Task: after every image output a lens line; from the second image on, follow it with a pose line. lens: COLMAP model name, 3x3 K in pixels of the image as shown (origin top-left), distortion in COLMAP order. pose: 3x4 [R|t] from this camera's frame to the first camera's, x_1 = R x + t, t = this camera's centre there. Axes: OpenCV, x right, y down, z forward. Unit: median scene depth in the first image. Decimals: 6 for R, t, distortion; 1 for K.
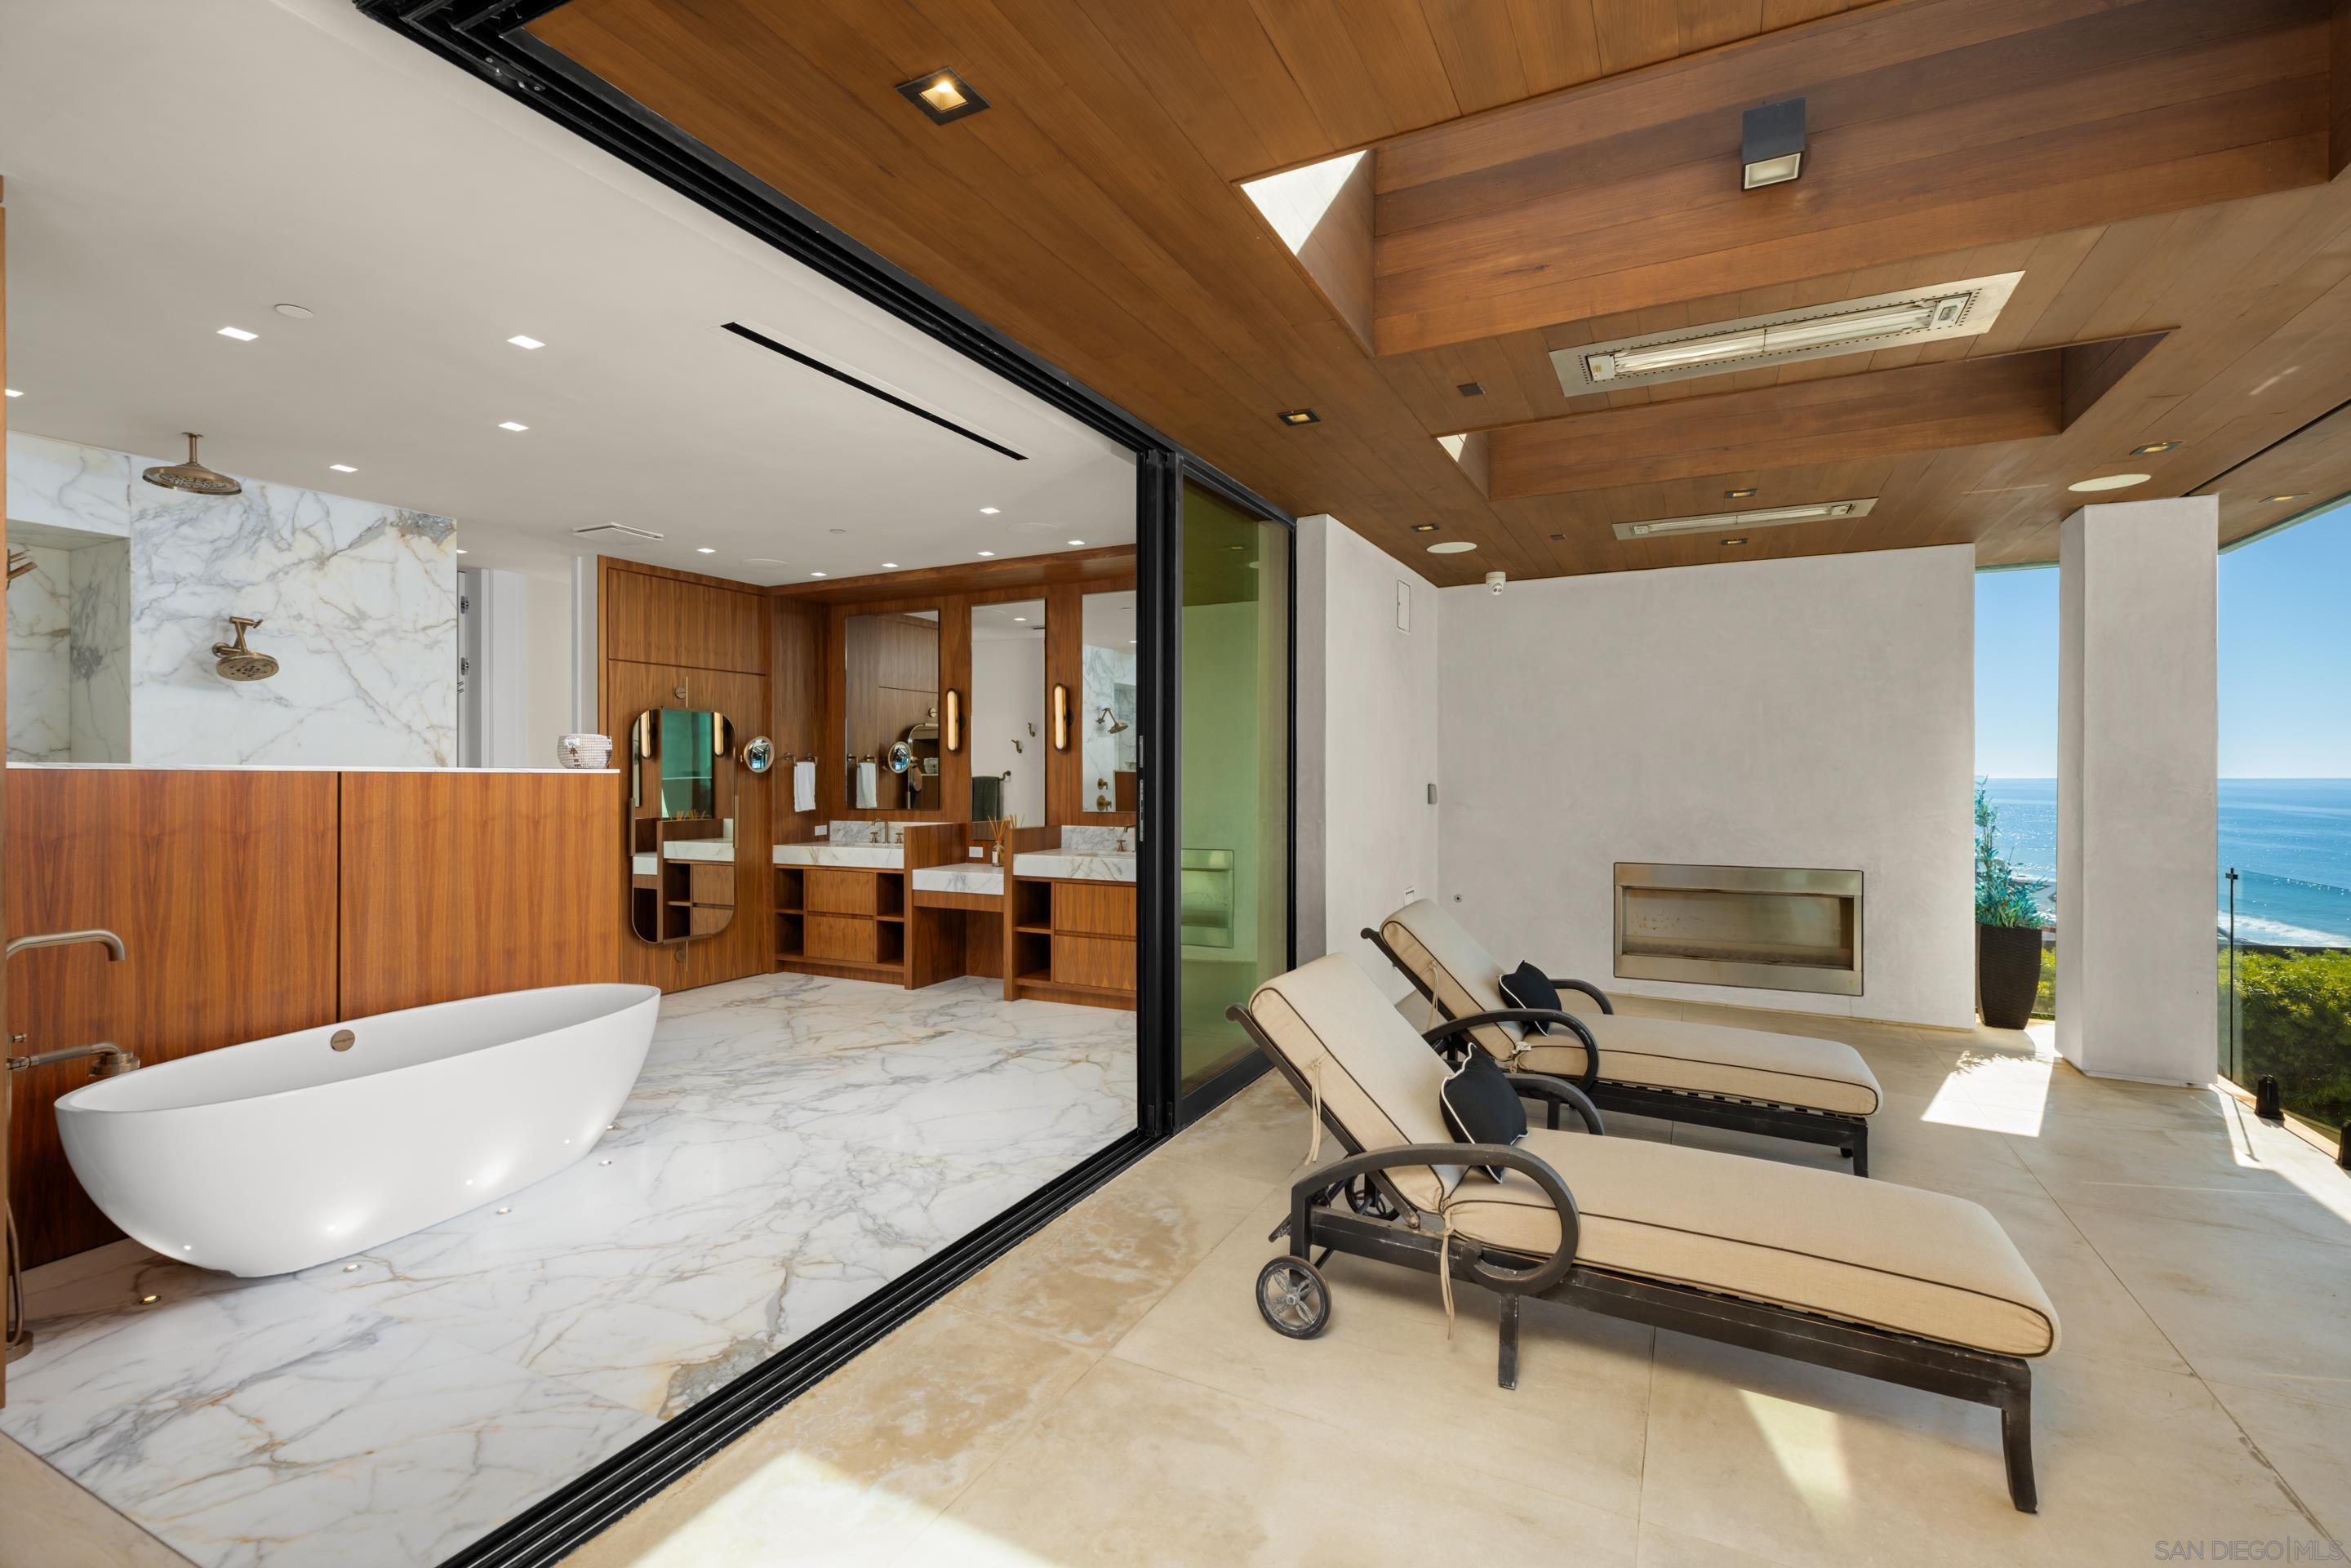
lens RADIAL K [[1056.5, 0, 1173.4], [0, 1056.5, 754.8], [0, 0, 1]] dist [0.000657, -0.000068]
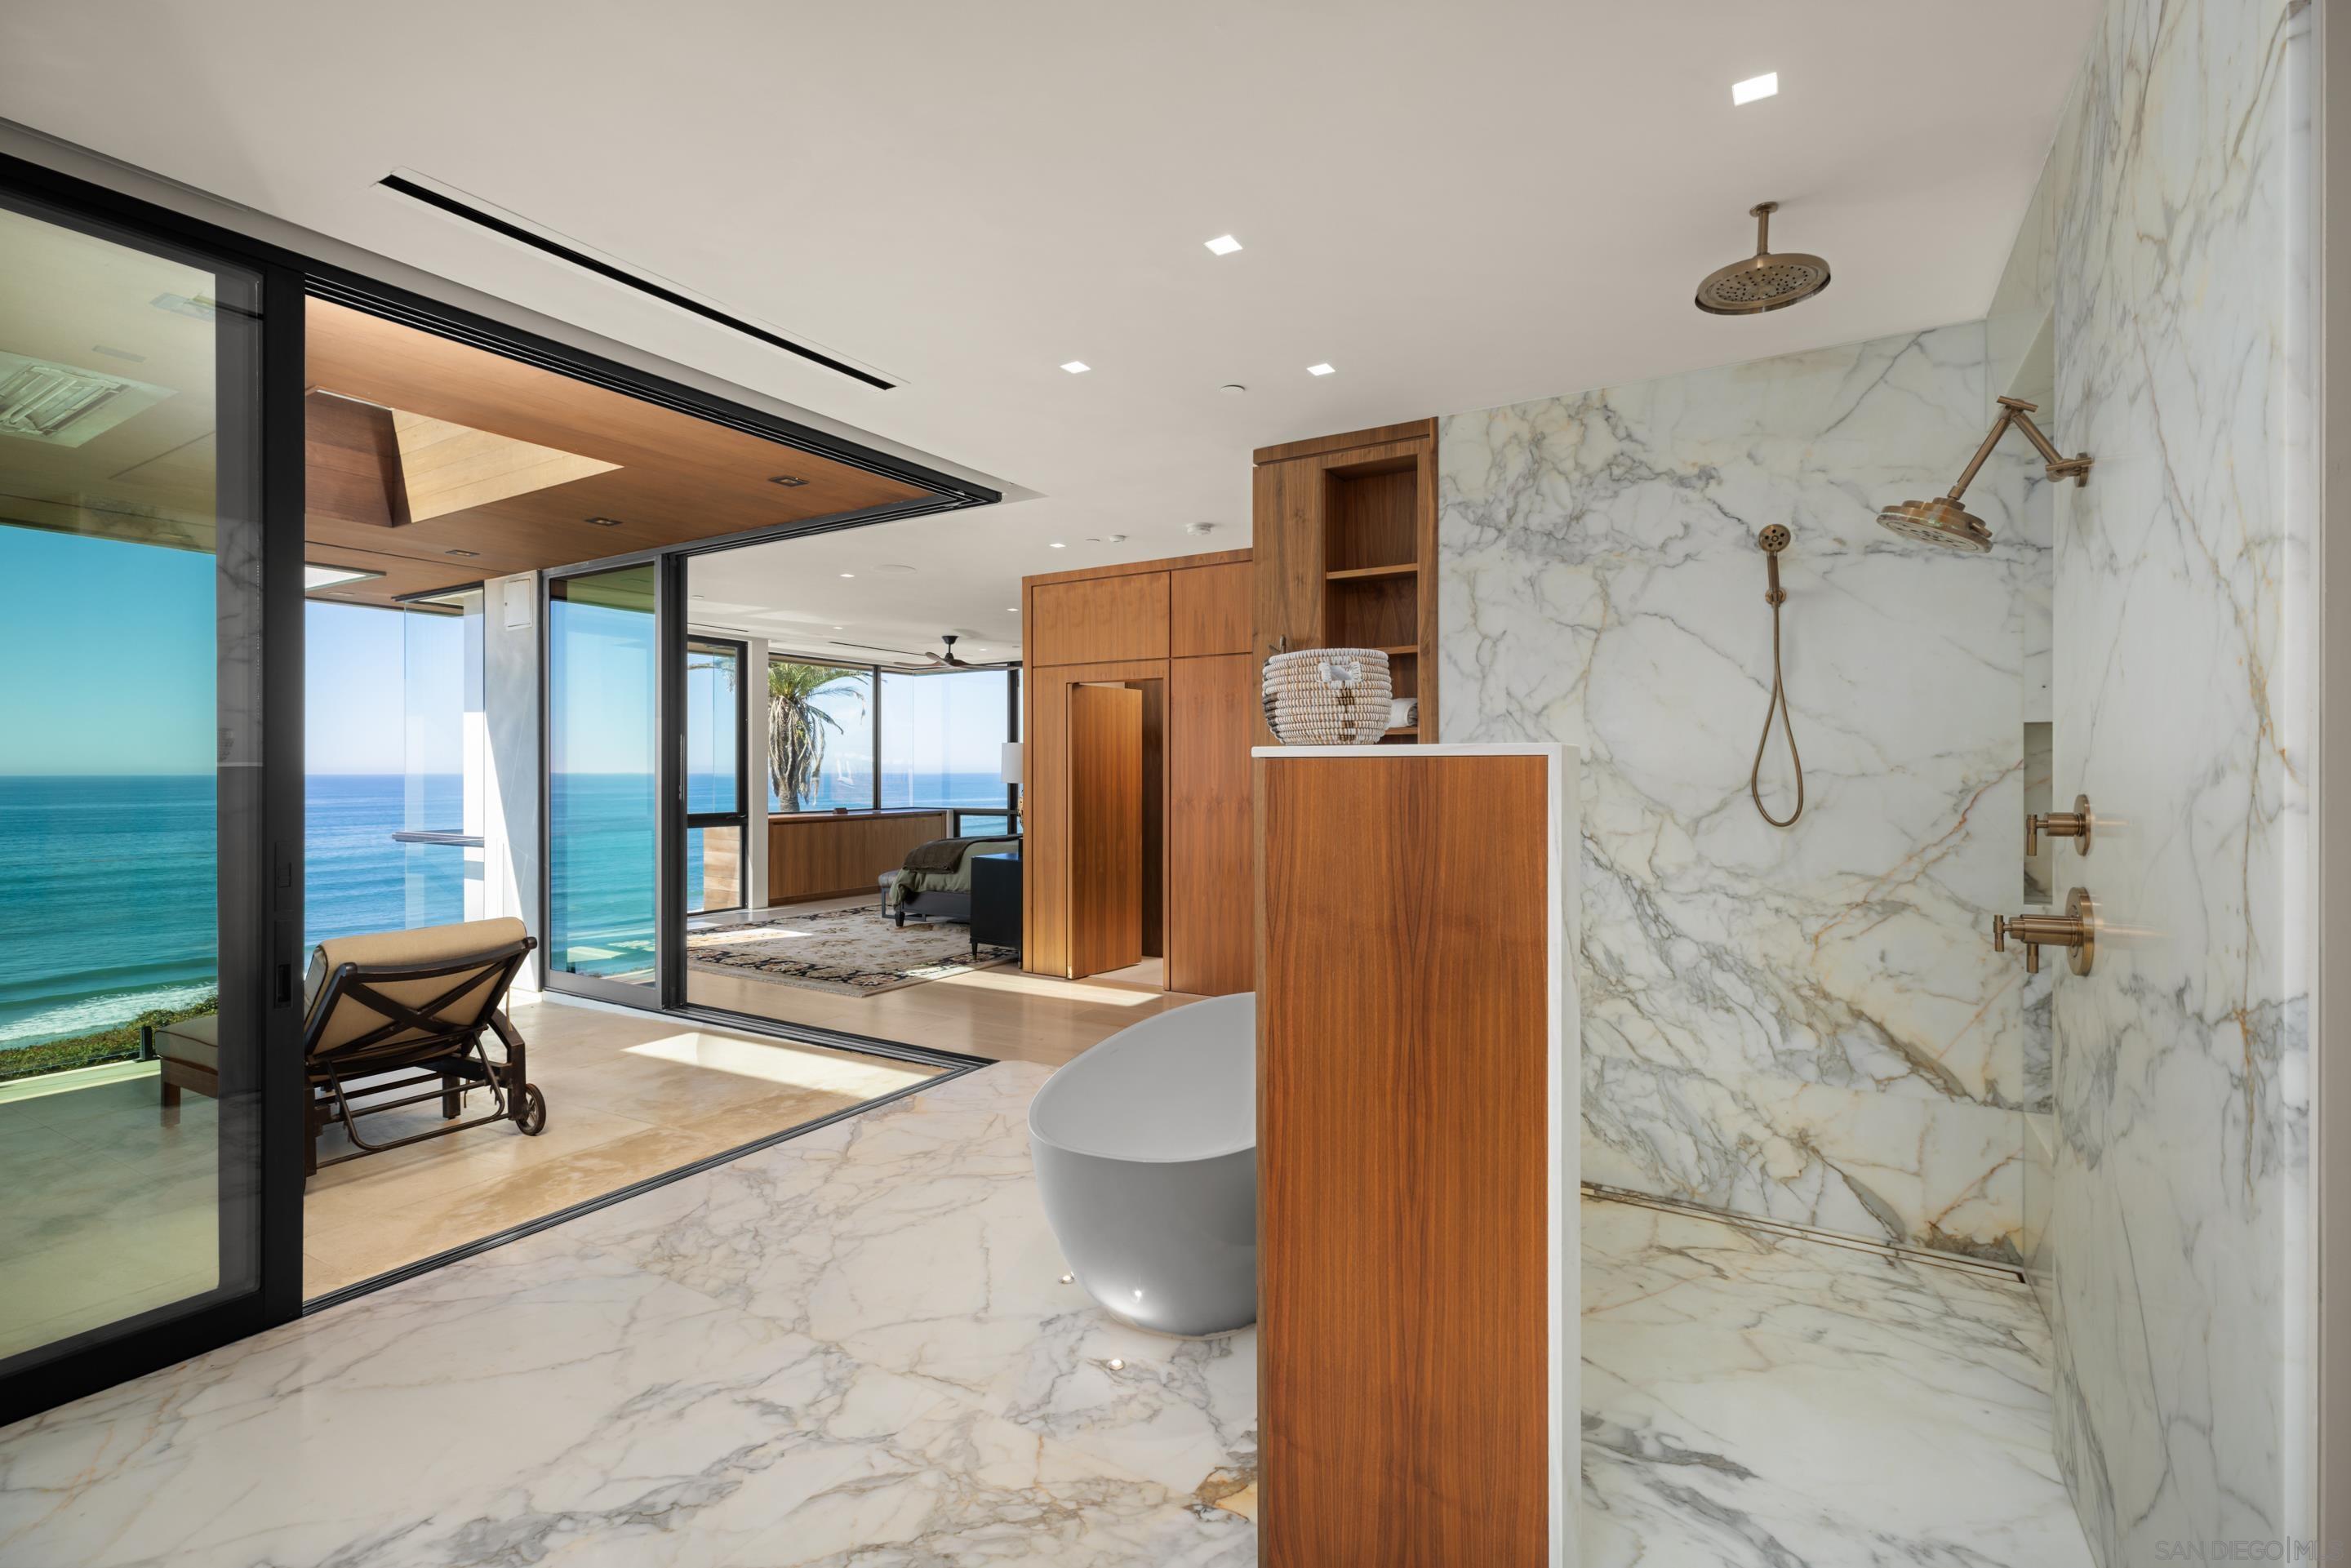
lens RADIAL K [[1056.5, 0, 1173.2], [0, 1056.5, 782.1], [0, 0, 1]] dist [0.000657, -0.000068]
pose [[-0.996364, 0.007327, 0.084886, -0.686413], [0.006607, 0.999940, -0.008766, 0.039260], [-0.084945, -0.008174, -0.996352, 1.766207]]
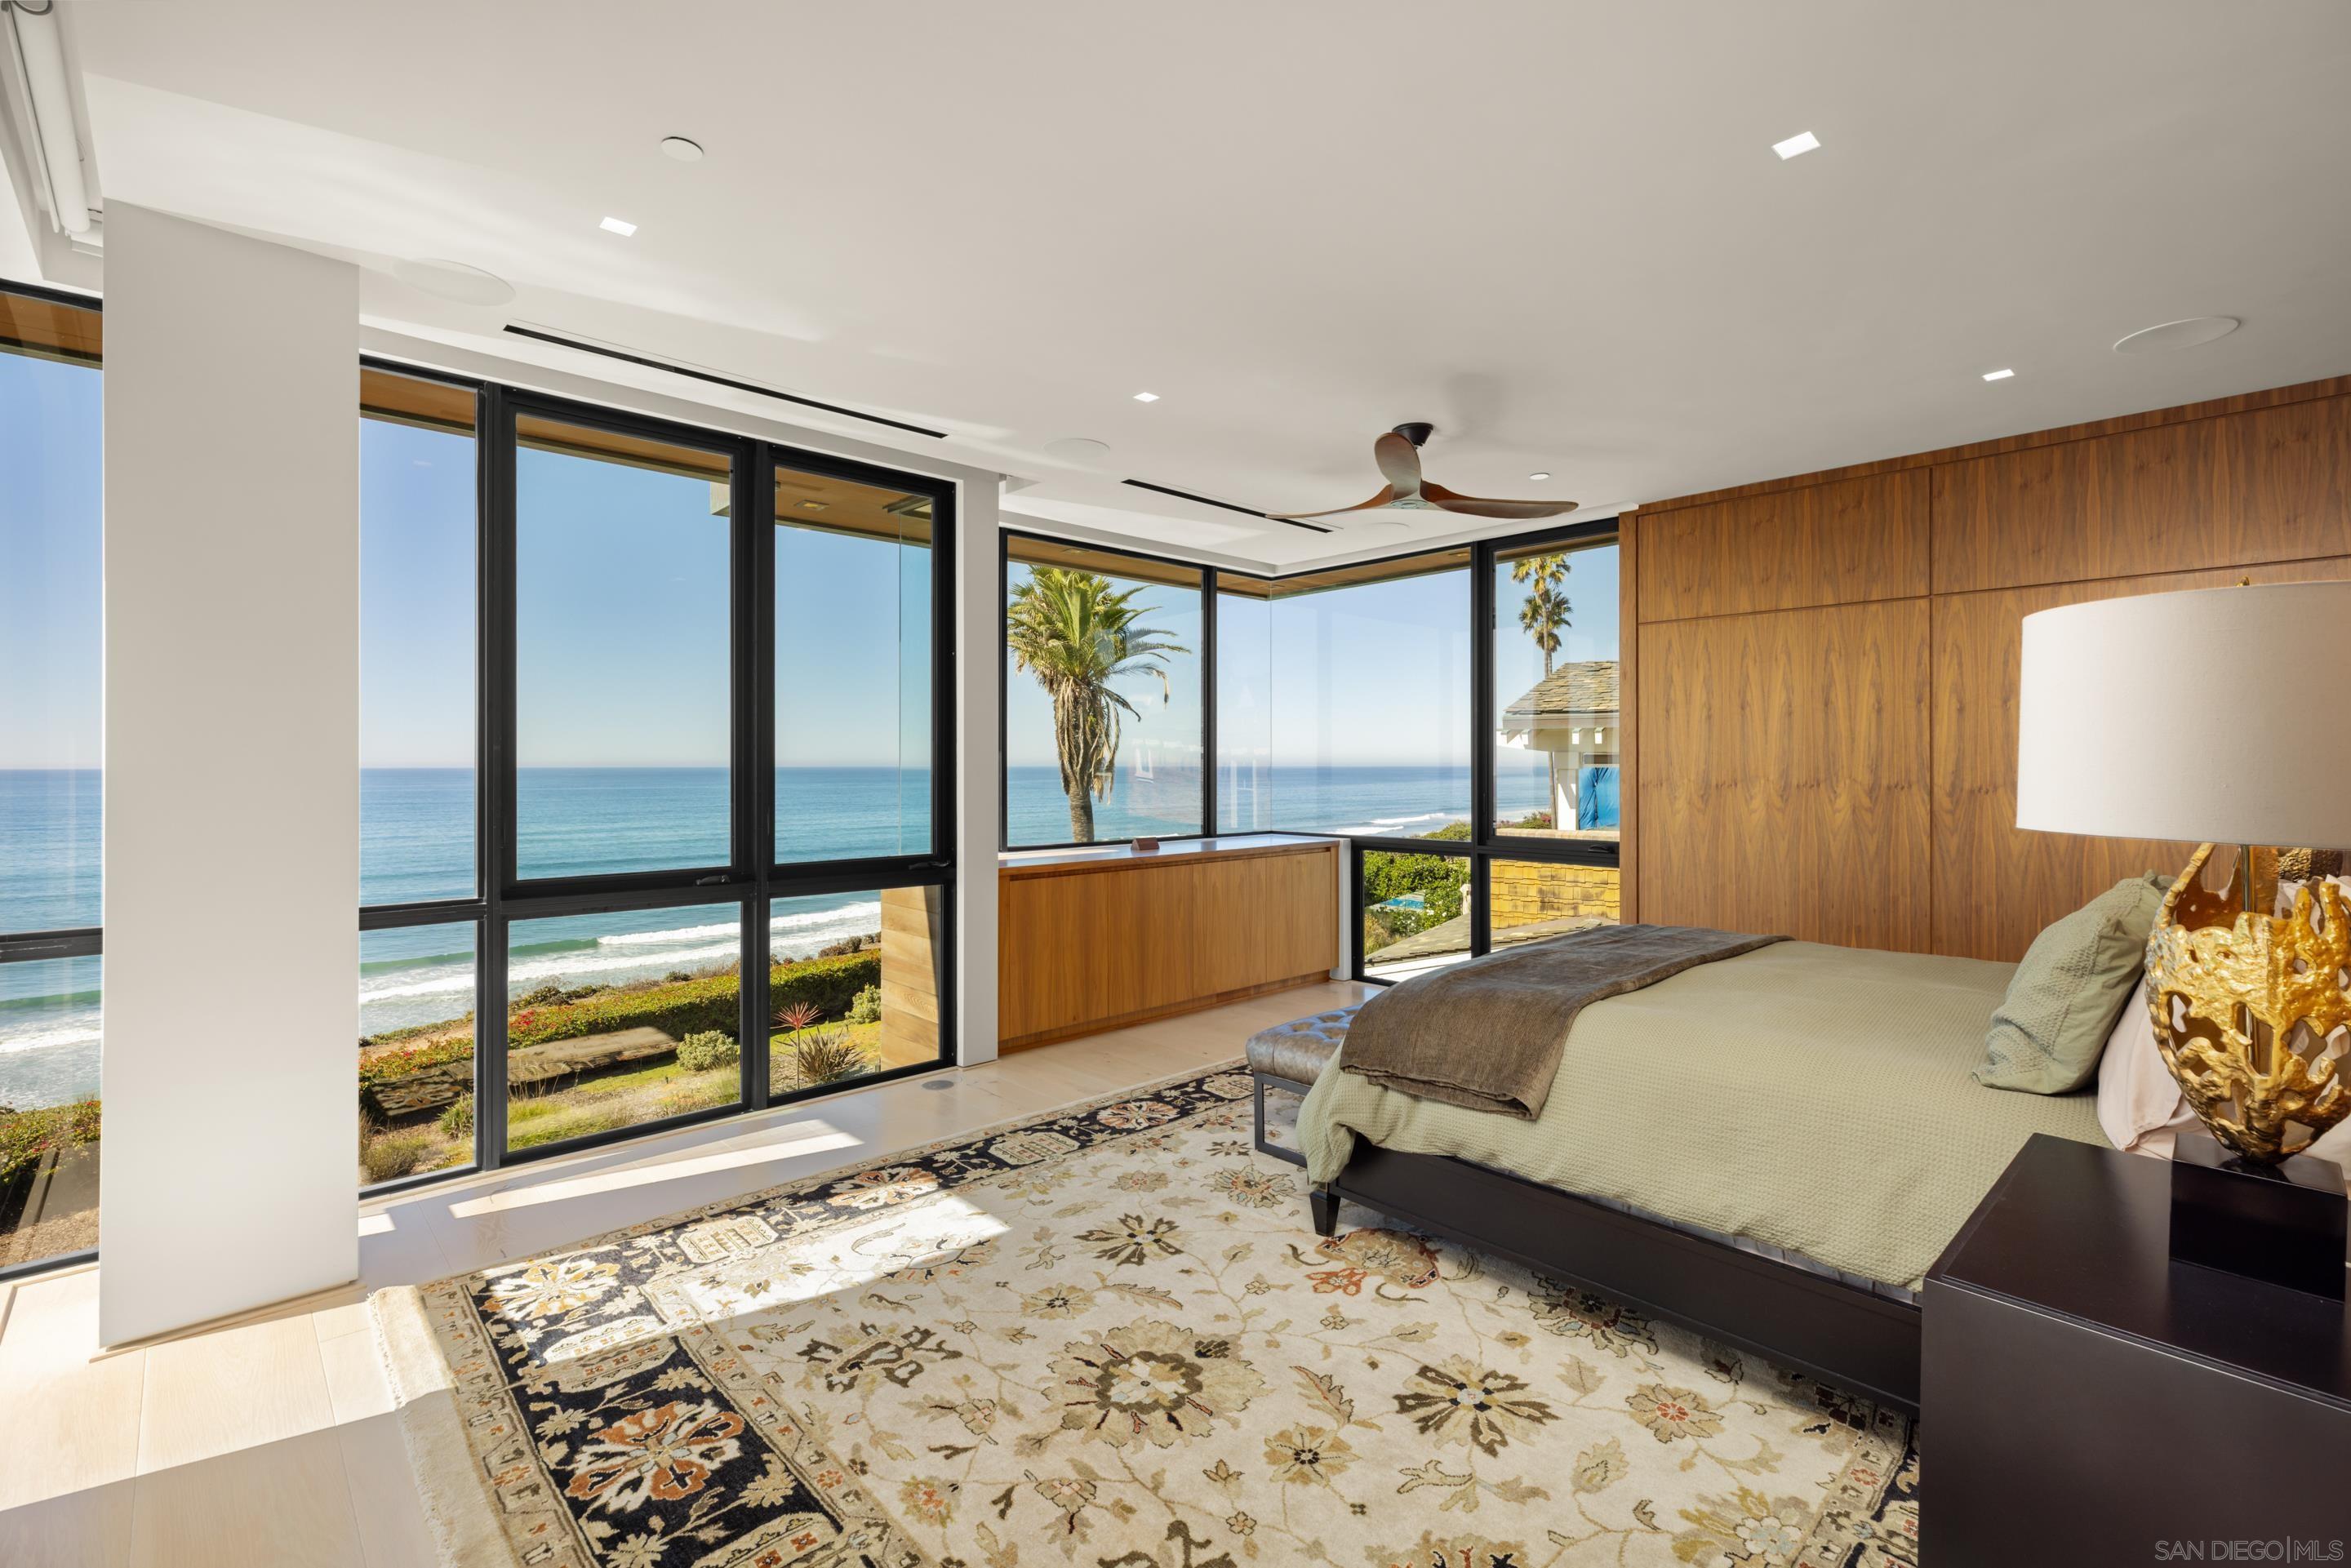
lens RADIAL K [[1056.5, 0, 1184.5], [0, 1056.5, 773.1], [0, 0, 1]] dist [0.000657, -0.000068]
pose [[-0.941429, 0.000673, 0.337212, -0.662298], [-0.003809, 0.999913, -0.012629, 0.037959], [-0.337191, -0.013174, -0.941344, 1.708997]]
